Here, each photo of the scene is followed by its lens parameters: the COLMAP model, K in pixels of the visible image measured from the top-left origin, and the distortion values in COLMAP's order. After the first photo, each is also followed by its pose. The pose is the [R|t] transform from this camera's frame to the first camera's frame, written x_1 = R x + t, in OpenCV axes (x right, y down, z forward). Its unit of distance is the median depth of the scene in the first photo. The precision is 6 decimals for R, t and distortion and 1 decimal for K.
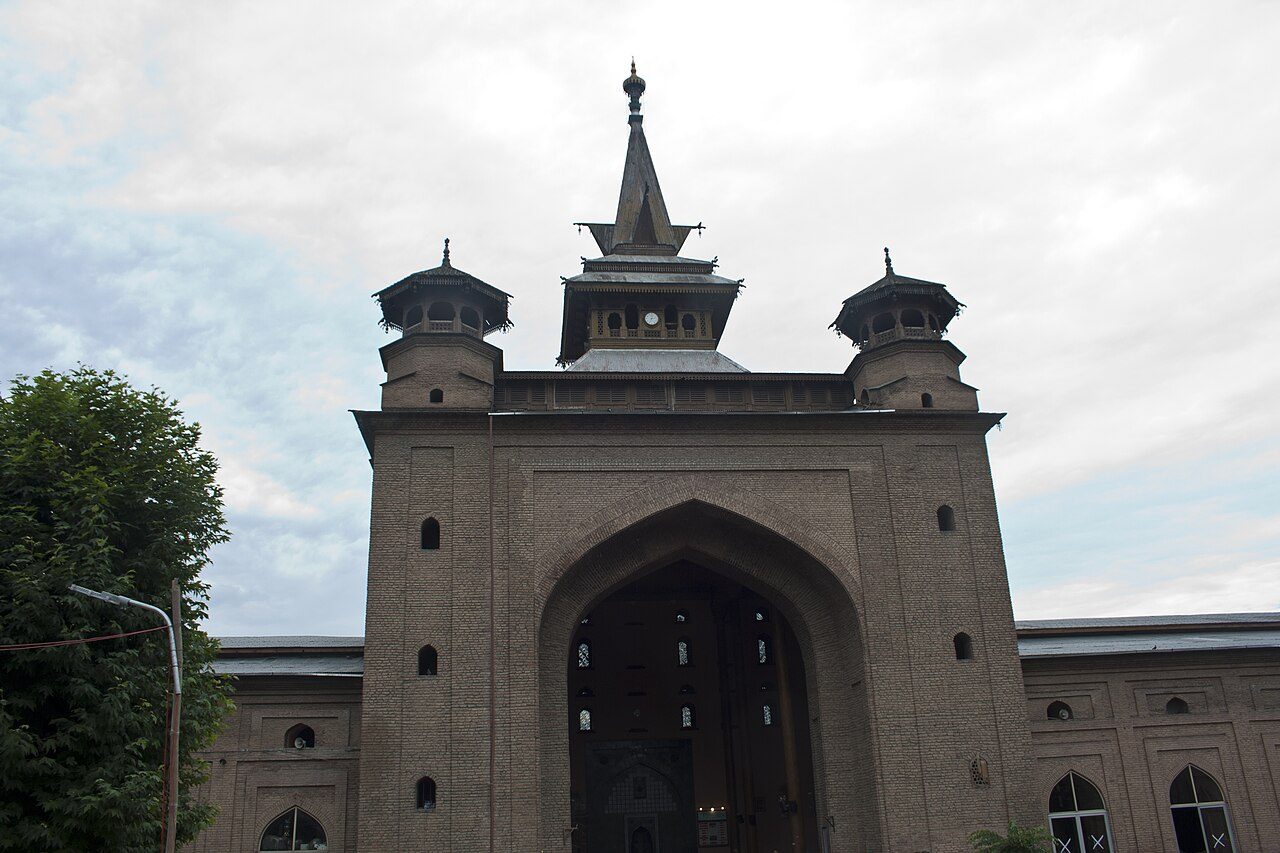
lens RADIAL K [[1043.3, 0, 640.0], [0, 1043.3, 426.5], [0, 0, 1]] dist [-0.161536, 0.124565]
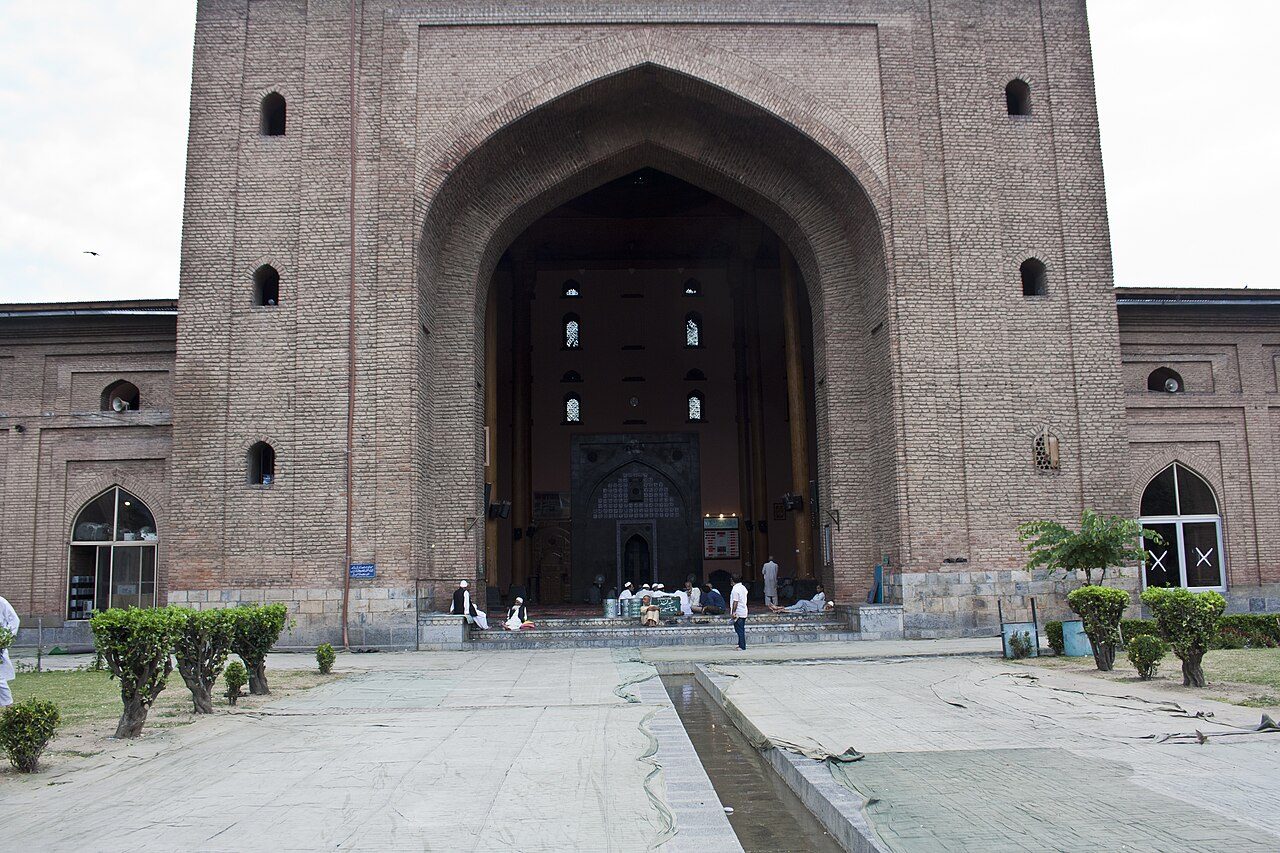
lens RADIAL K [[1043.3, 0, 640.0], [0, 1043.3, 426.5], [0, 0, 1]] dist [-0.161536, 0.124565]
pose [[0.997012, 0.009366, -0.076683, 0.102948], [0.009870, 0.969044, 0.246692, 0.138905], [0.076620, -0.246712, 0.966055, 0.284188]]
